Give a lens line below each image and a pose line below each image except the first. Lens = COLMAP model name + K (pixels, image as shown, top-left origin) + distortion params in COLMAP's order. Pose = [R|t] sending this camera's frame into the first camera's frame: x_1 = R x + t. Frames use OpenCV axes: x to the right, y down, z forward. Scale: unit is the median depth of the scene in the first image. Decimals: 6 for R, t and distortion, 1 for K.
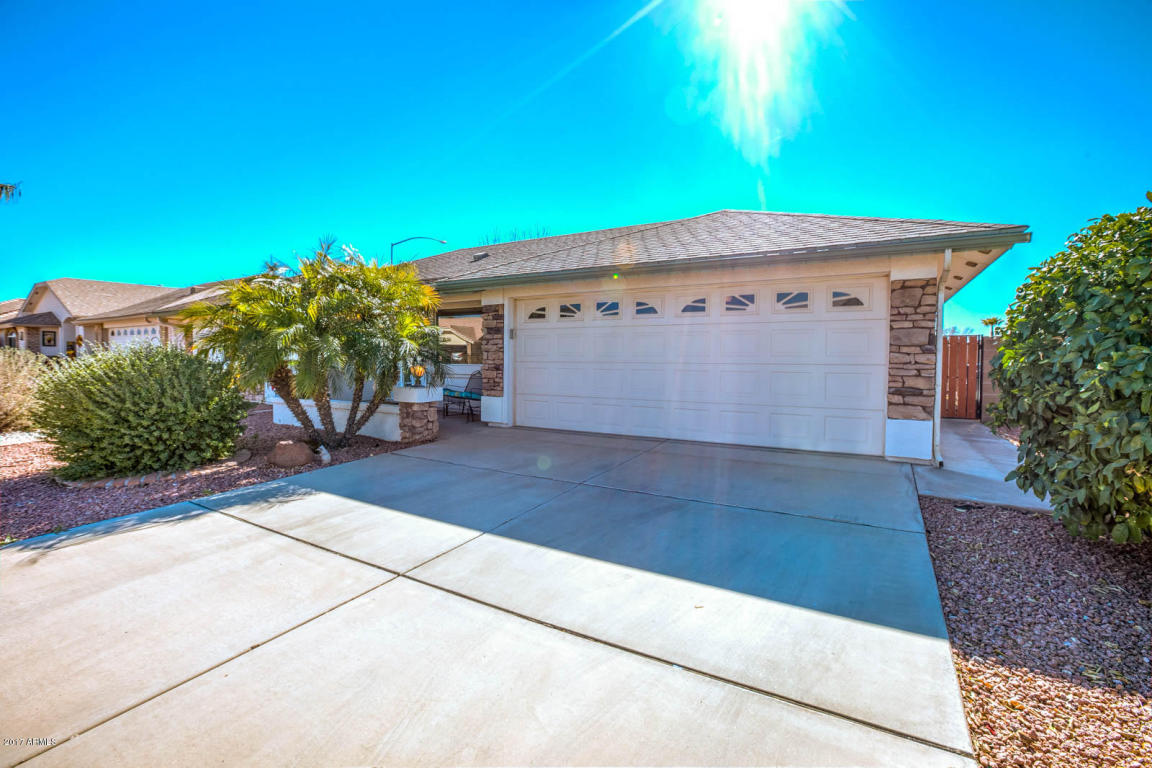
lens RADIAL K [[542.3, 0, 583.1], [0, 542.3, 362.4], [0, 0, 1]] dist [-0.057412, 0.021355]
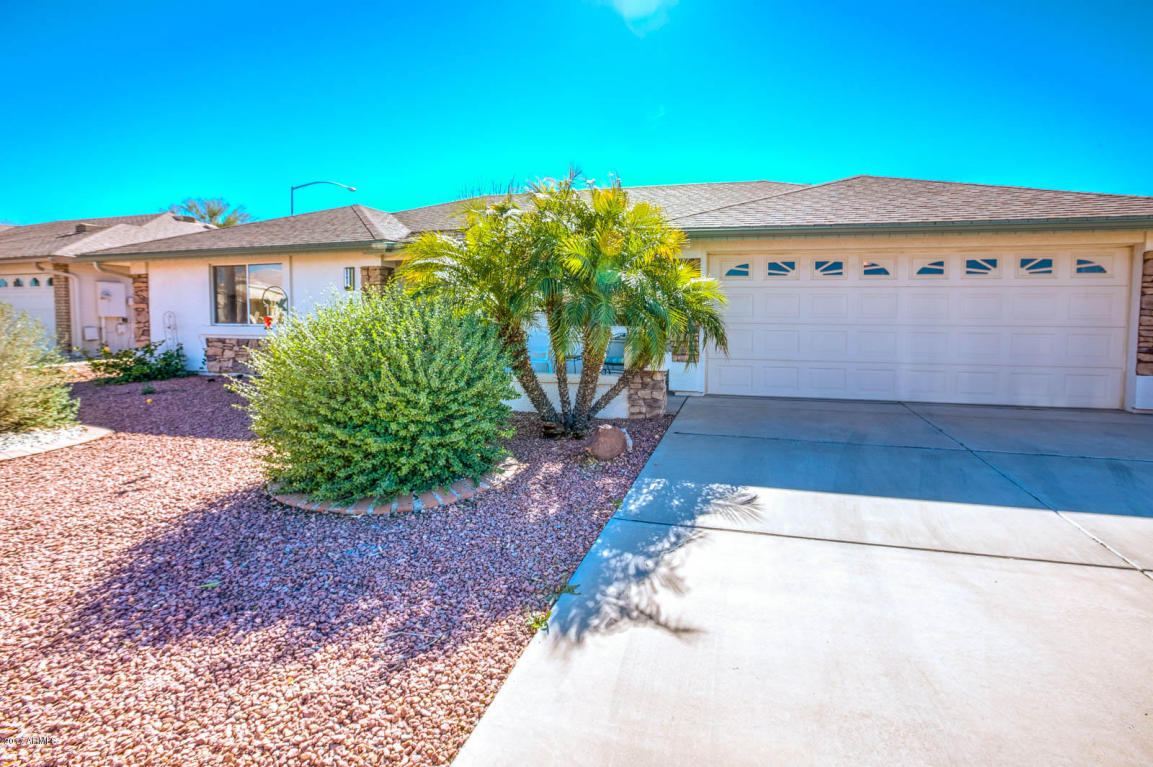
lens RADIAL K [[542.8, 0, 583.6], [0, 542.8, 361.8], [0, 0, 1]] dist [-0.057412, 0.021355]
pose [[0.954875, -0.017321, 0.296502, -0.706648], [0.000052, 0.998308, 0.058150, 0.011355], [-0.297007, -0.055511, 0.953260, 0.246328]]
